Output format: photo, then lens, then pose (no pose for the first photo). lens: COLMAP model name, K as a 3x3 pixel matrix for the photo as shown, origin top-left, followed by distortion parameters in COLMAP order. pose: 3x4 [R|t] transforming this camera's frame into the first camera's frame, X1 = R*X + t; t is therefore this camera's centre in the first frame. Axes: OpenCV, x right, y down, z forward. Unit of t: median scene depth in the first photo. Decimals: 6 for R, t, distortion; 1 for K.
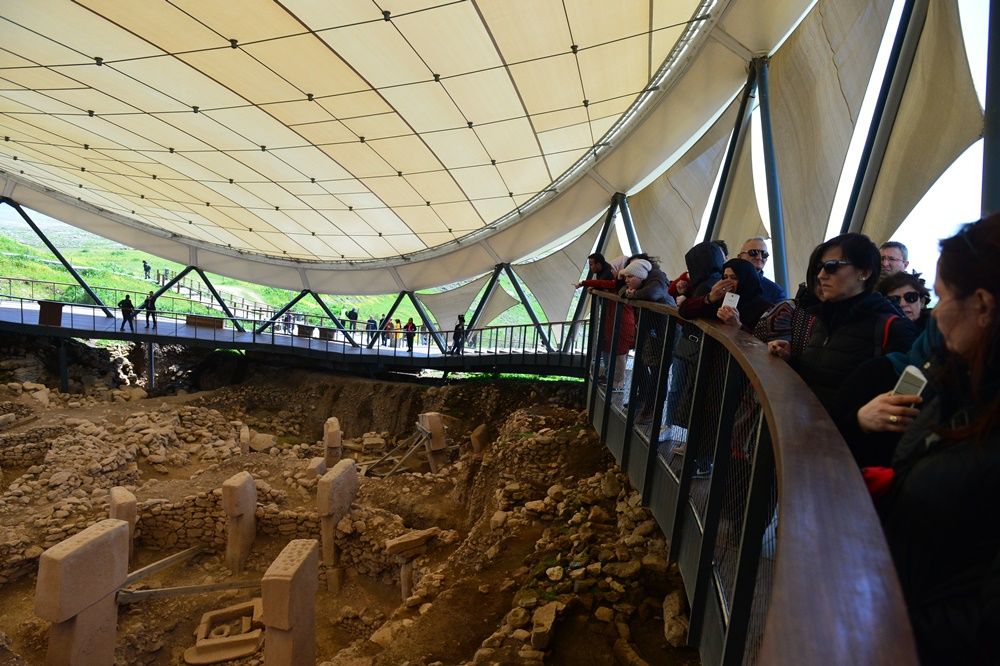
lens RADIAL K [[665.8, 0, 500.0], [0, 665.8, 333.0], [0, 0, 1]] dist [-0.008915, -0.002759]
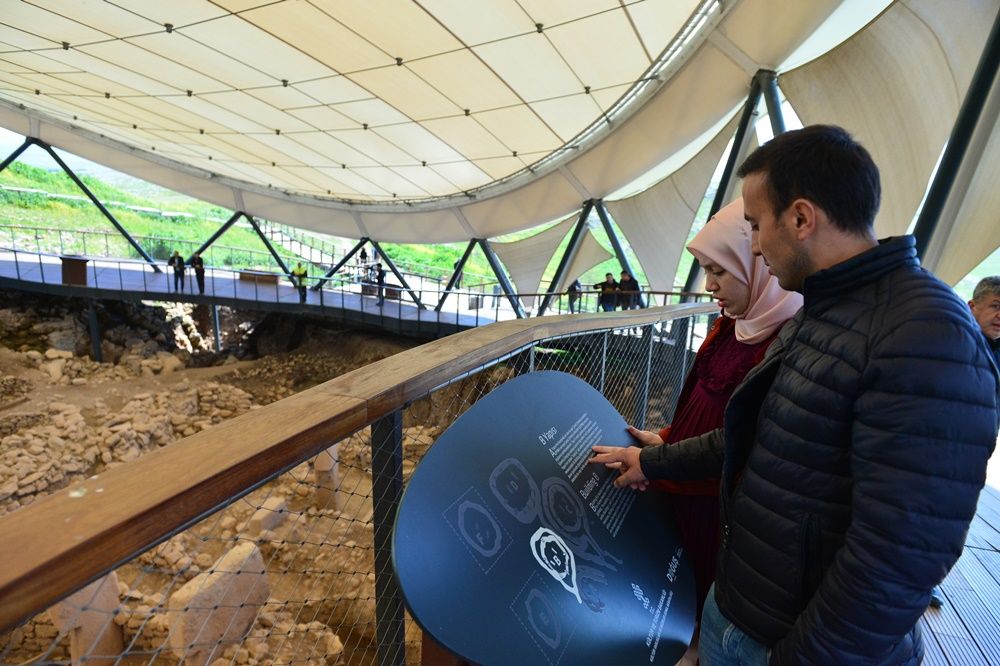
lens RADIAL K [[665.8, 0, 500.0], [0, 665.8, 333.0], [0, 0, 1]] dist [-0.008915, -0.002759]
pose [[0.974460, 0.018969, -0.223759, 0.060993], [0.002123, 0.995603, 0.093645, -0.026991], [0.224551, -0.091728, 0.970135, 0.255507]]
